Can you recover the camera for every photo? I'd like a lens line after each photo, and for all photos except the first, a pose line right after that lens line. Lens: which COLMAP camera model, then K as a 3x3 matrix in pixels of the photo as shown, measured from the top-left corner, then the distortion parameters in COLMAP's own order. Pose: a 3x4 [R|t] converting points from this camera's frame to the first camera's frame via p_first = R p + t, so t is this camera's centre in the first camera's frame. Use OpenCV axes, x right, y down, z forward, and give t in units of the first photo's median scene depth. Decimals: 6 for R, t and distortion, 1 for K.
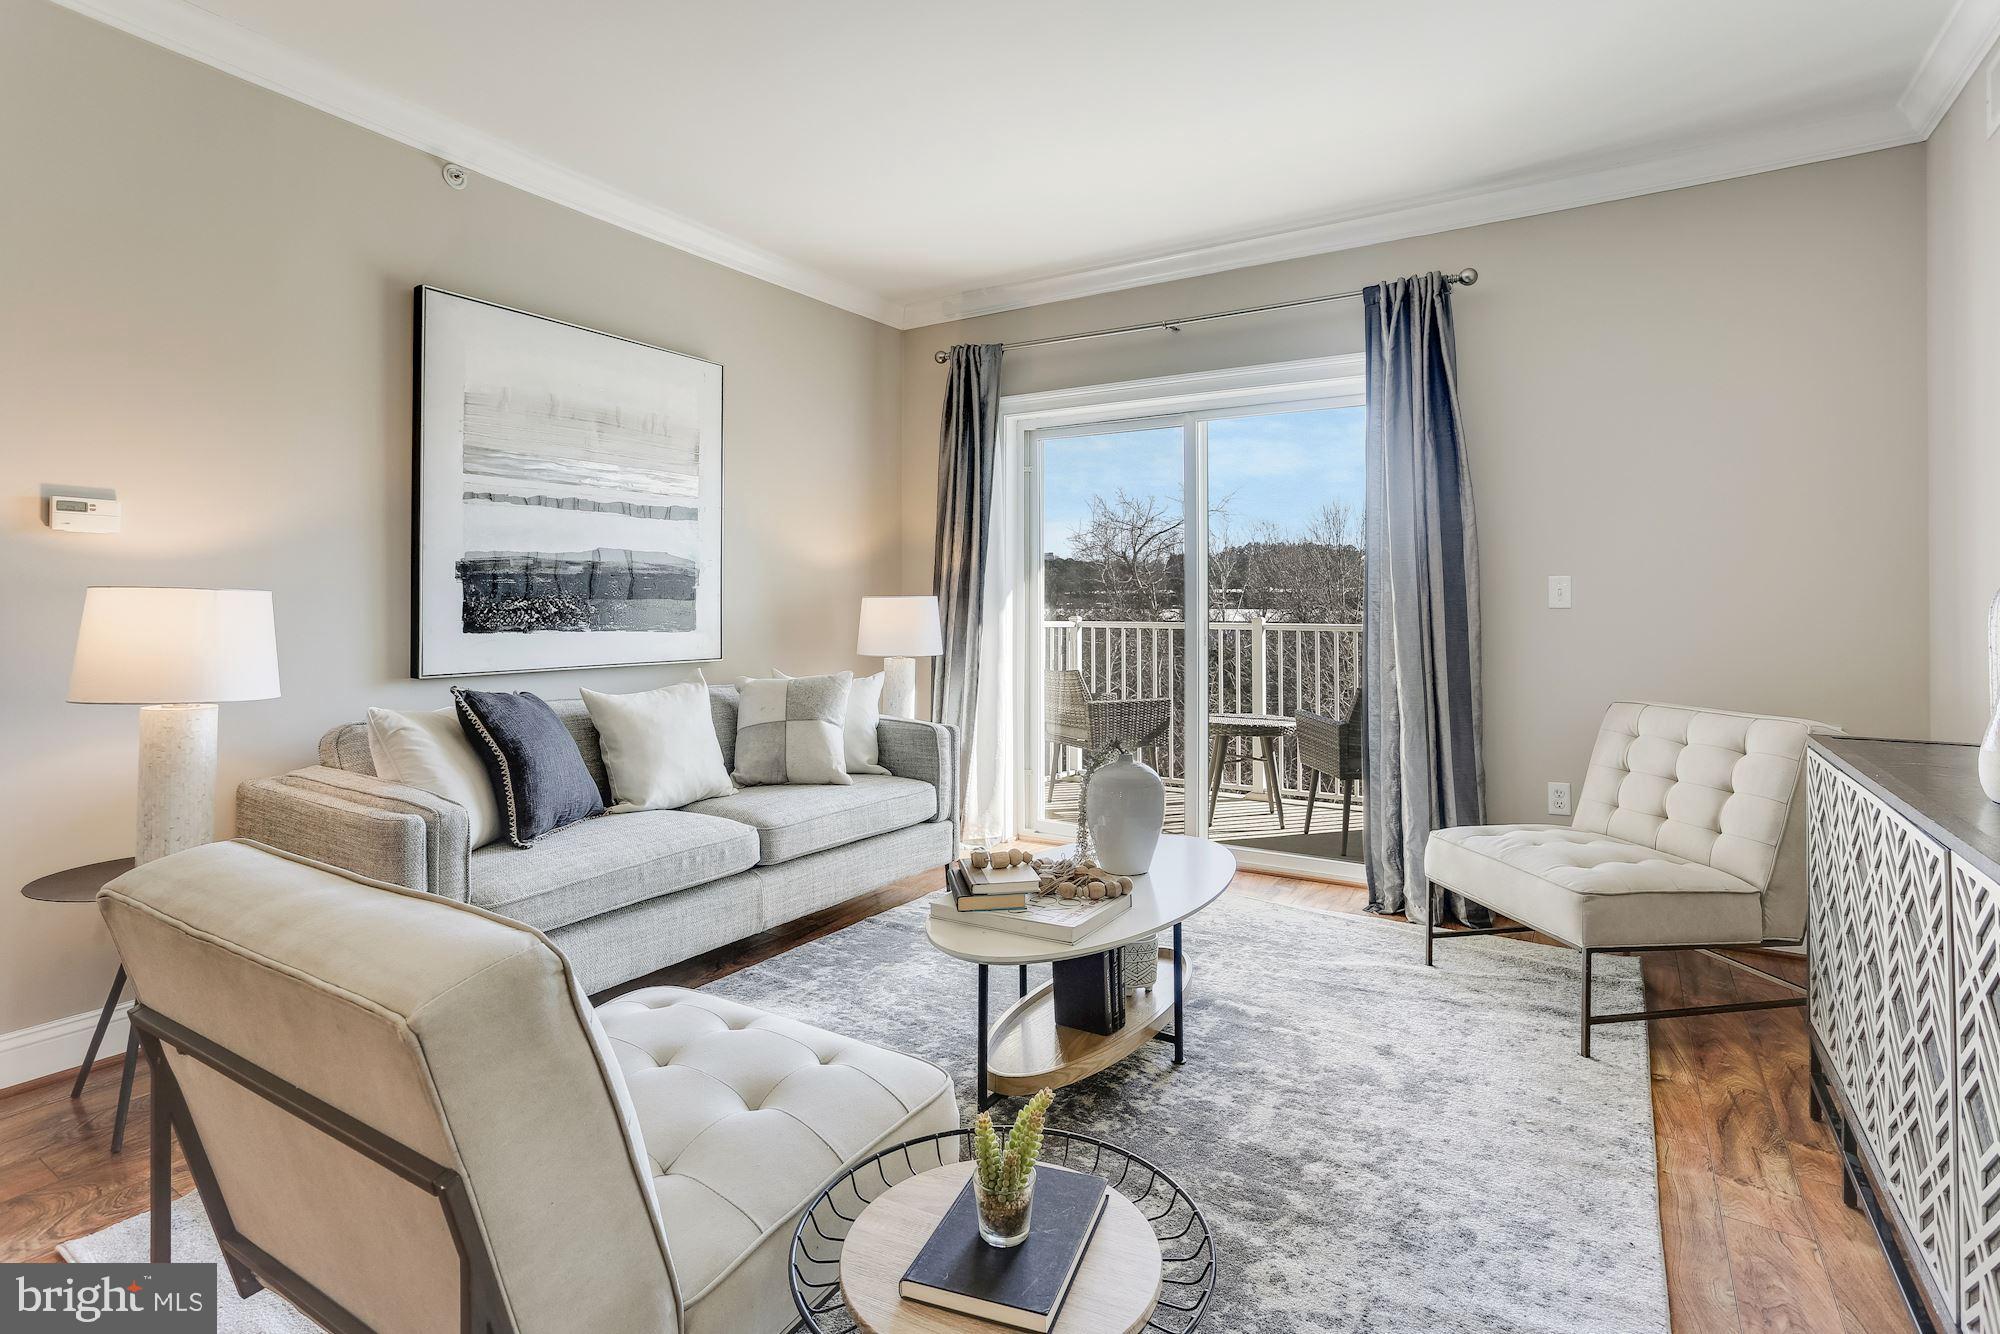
lens RADIAL K [[987.0, 0, 991.5], [0, 987.0, 599.9], [0, 0, 1]] dist [-0.038144, 0.017837]
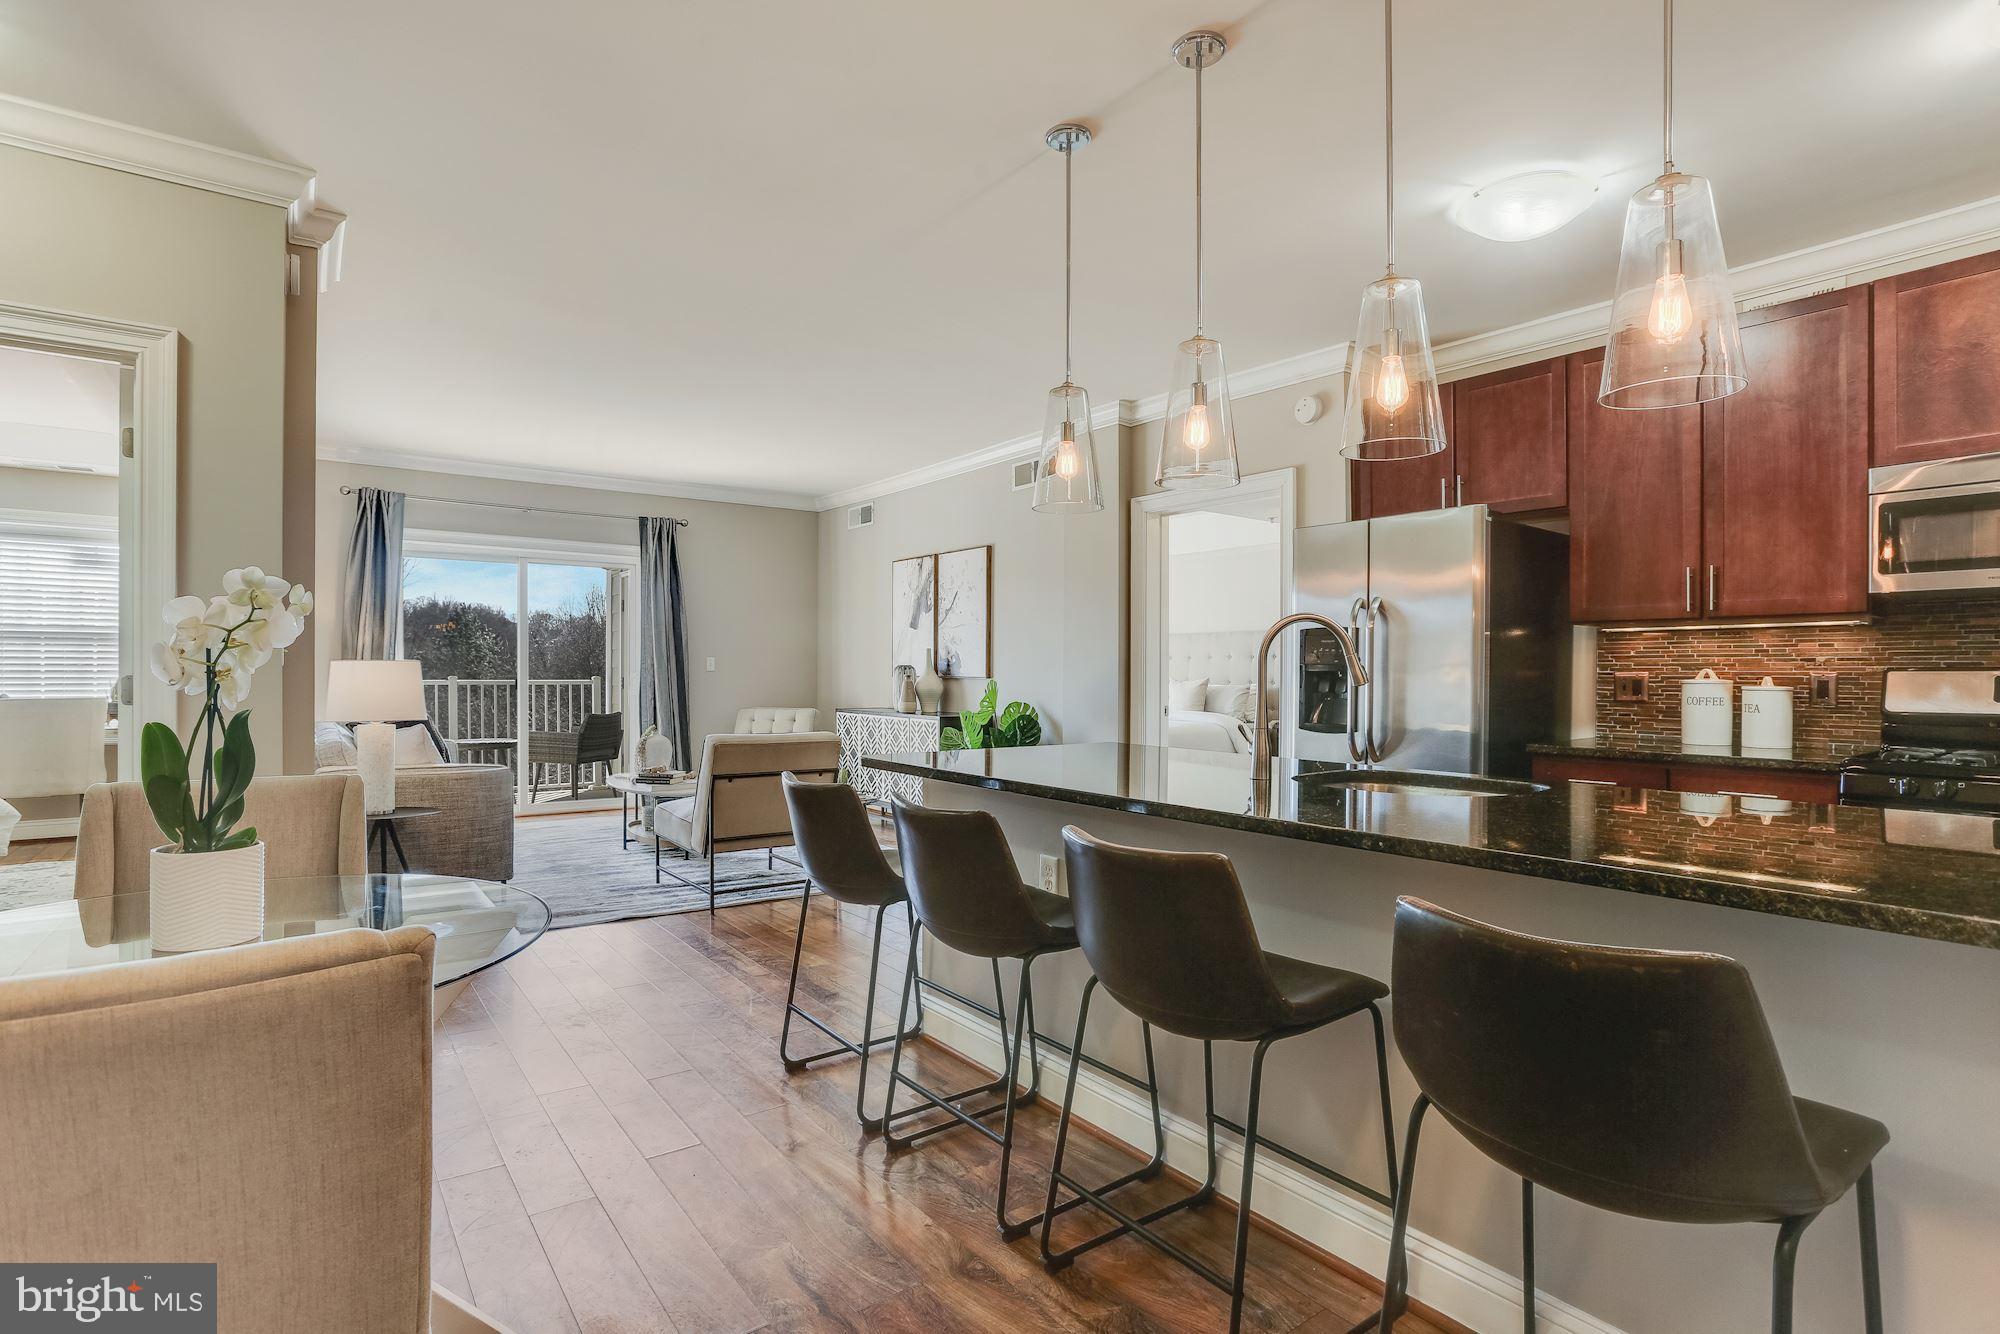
lens RADIAL K [[987.0, 0, 998.0], [0, 987.0, 679.9], [0, 0, 1]] dist [-0.038144, 0.017837]
pose [[0.367177, -0.009605, 0.930101, -1.383405], [-0.014170, 0.999773, 0.015918, -0.017370], [-0.930043, -0.019024, 0.366958, -0.519712]]
